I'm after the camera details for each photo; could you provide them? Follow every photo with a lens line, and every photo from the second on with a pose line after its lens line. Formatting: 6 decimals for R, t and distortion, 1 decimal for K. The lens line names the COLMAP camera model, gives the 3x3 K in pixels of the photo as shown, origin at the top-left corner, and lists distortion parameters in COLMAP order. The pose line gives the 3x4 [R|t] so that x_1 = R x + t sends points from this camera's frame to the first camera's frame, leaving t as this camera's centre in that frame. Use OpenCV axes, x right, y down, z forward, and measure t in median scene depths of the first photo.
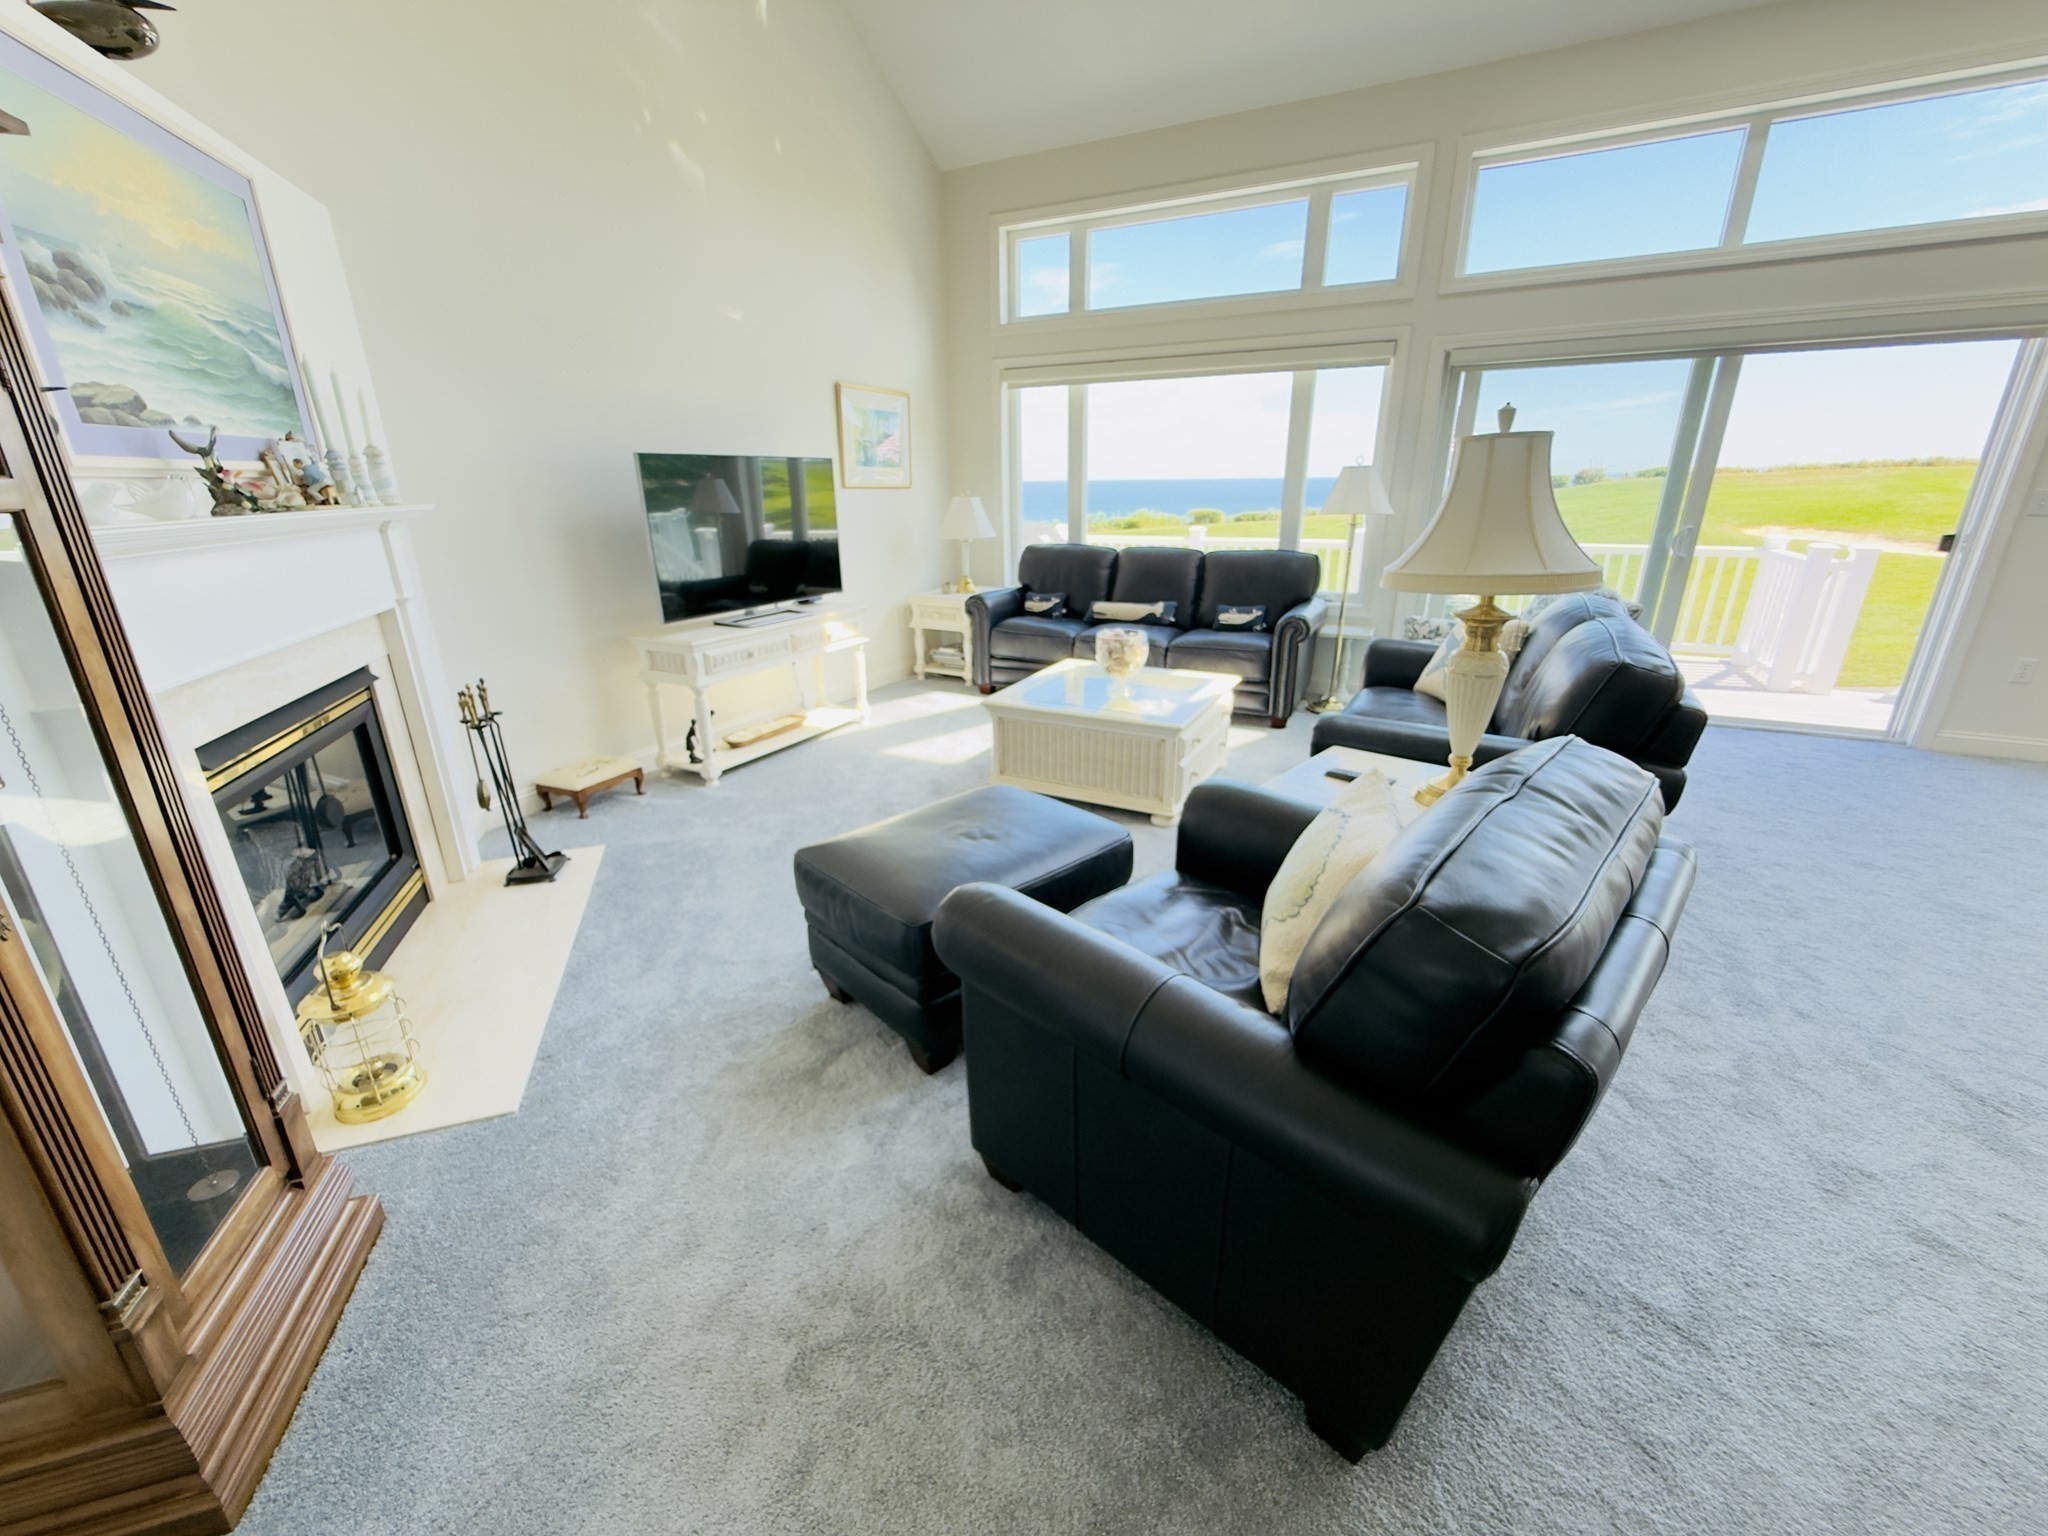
lens RADIAL K [[820.6, 0, 1030.3], [0, 820.6, 773.2], [0, 0, 1]] dist [-0.002706, 0.001731]
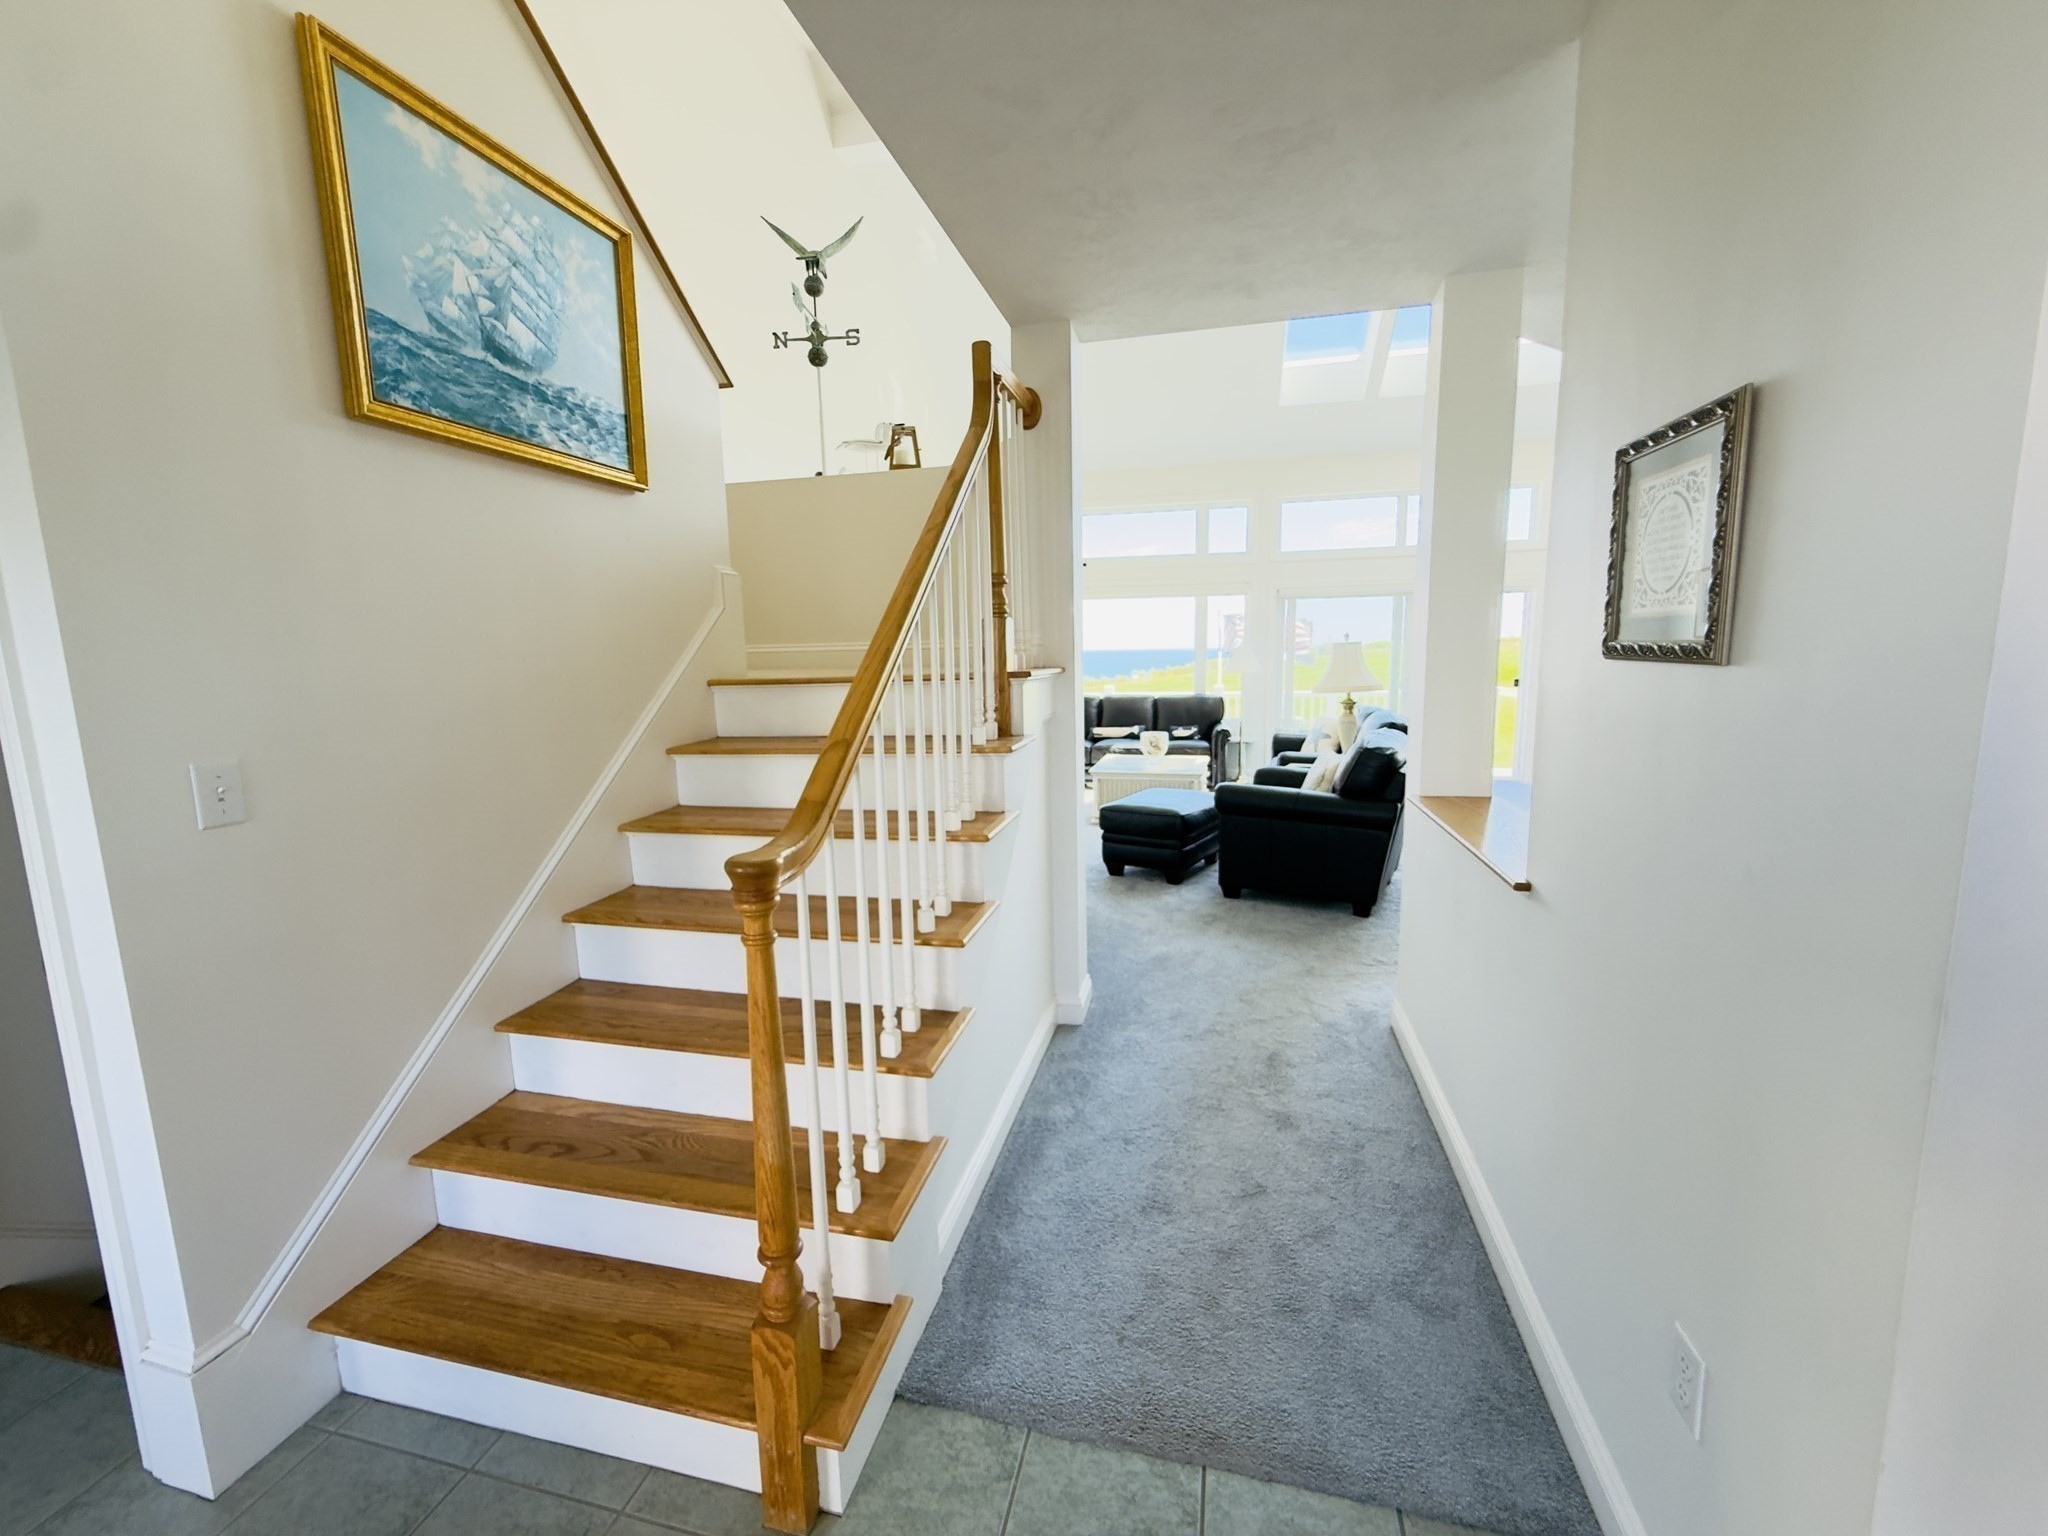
lens RADIAL K [[820.6, 0, 1019.4], [0, 820.6, 769.2], [0, 0, 1]] dist [-0.002706, 0.001731]
pose [[0.977044, -0.043760, 0.208494, -0.466386], [0.085103, 0.977368, -0.193674, 0.197367], [-0.195300, 0.206971, 0.958656, -0.584823]]
